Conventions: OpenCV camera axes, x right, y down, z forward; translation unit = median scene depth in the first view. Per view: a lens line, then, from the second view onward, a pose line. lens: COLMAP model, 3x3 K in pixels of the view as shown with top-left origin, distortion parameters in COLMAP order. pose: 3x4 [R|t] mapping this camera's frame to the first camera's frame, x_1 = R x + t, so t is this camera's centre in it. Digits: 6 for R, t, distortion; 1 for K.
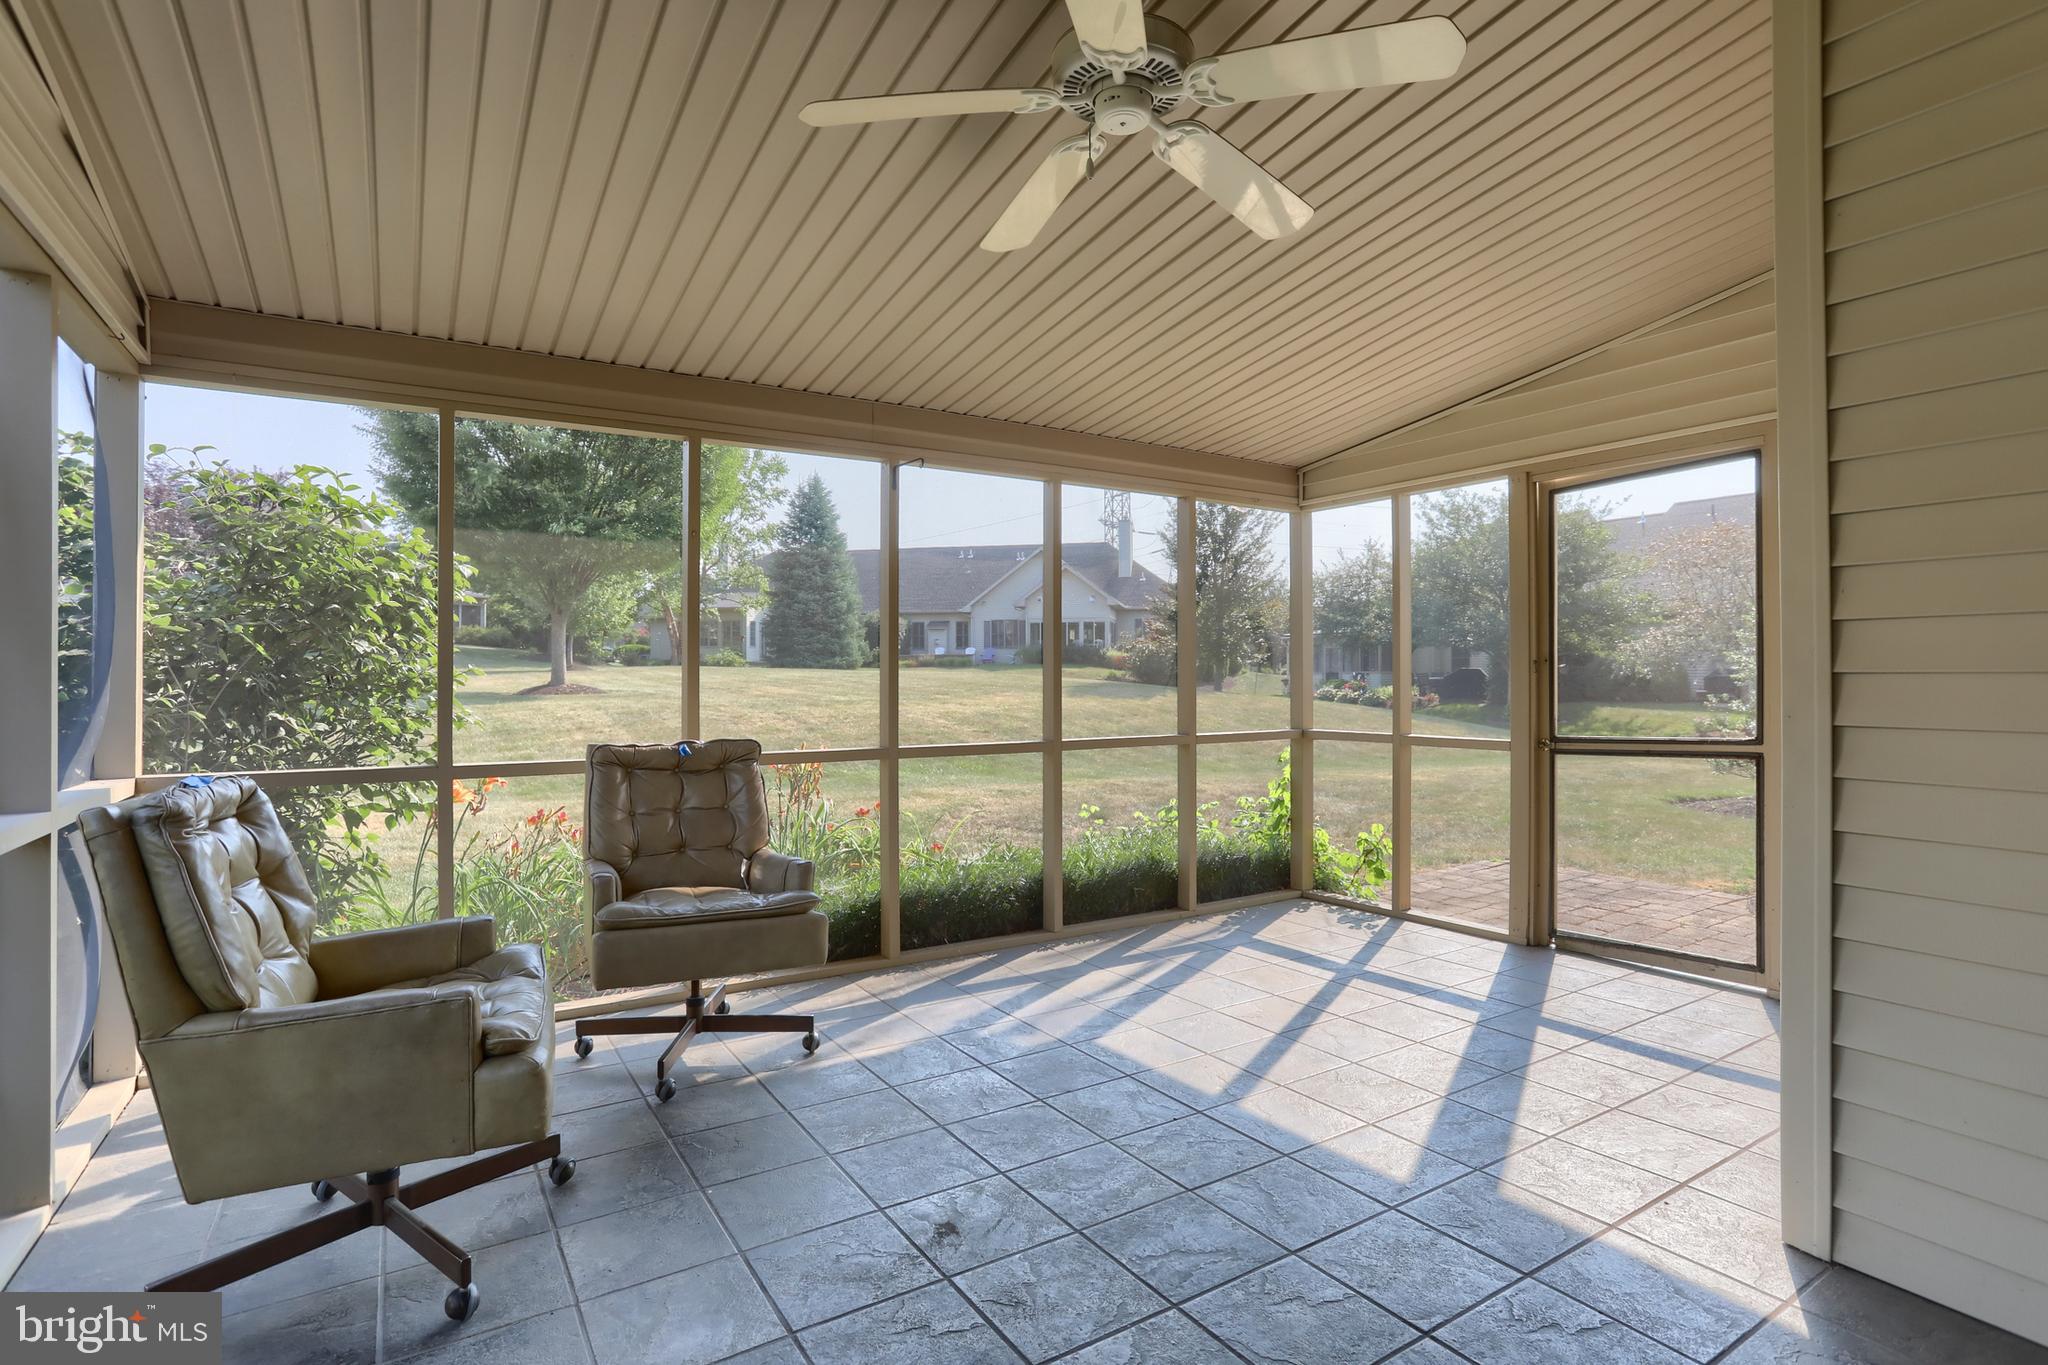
lens RADIAL K [[1020.1, 0, 1023.6], [0, 1020.1, 674.4], [0, 0, 1]] dist [-0.068456, 0.057525]
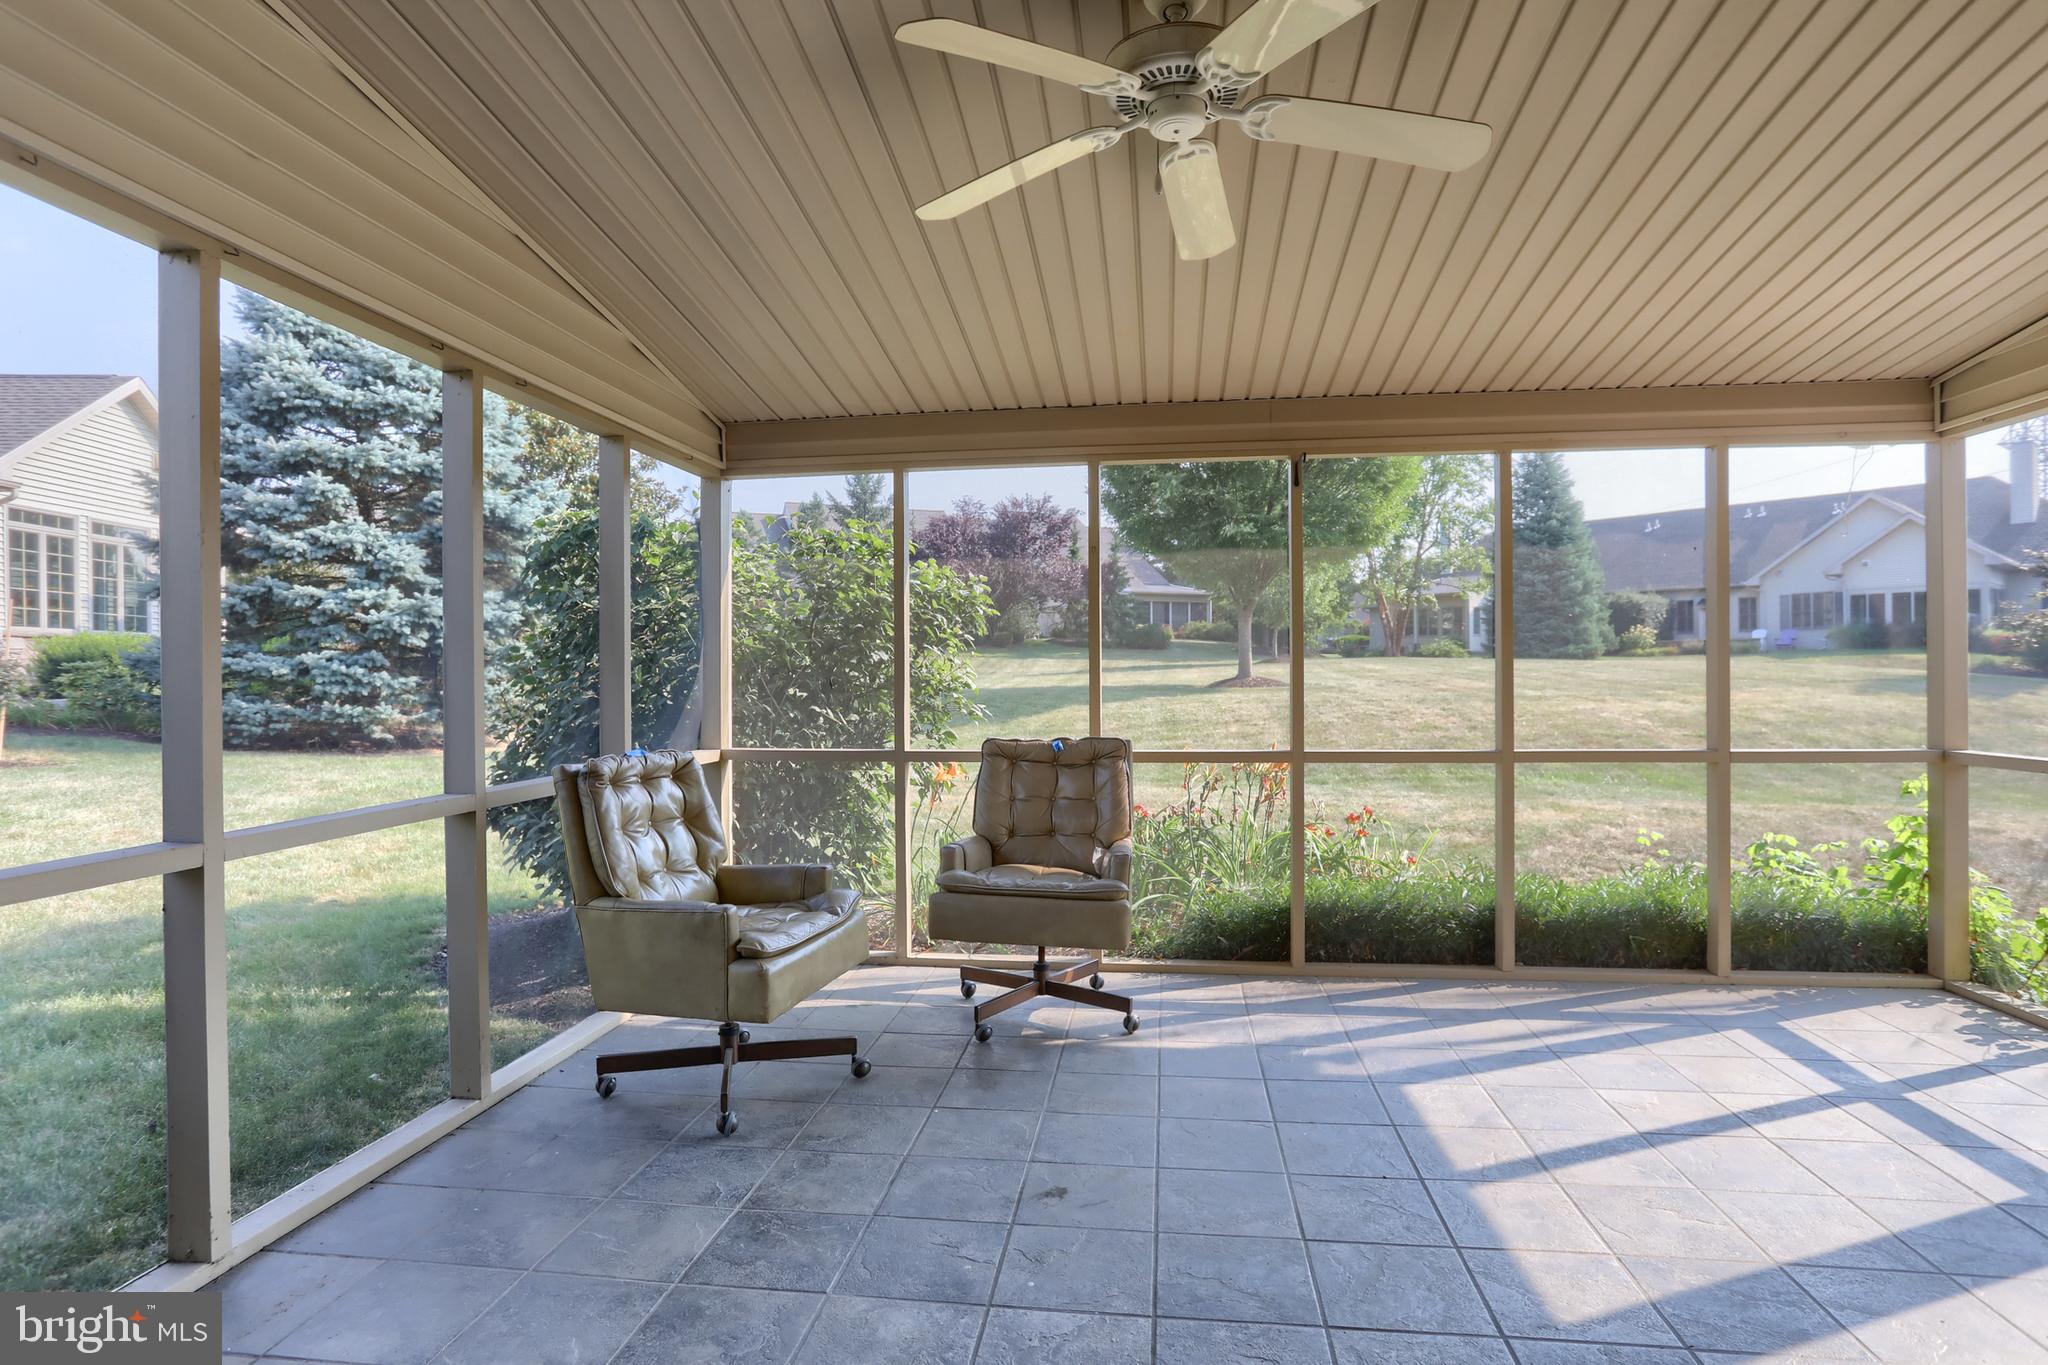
lens RADIAL K [[1072.2, 0, 1022.5], [0, 1072.2, 674.9], [0, 0, 1]] dist [-0.057116, 0.032956]
pose [[0.769660, -0.001693, -0.638451, 0.325513], [0.007747, 0.999948, 0.006688, -0.010002], [0.638407, -0.010093, 0.769633, 0.047658]]
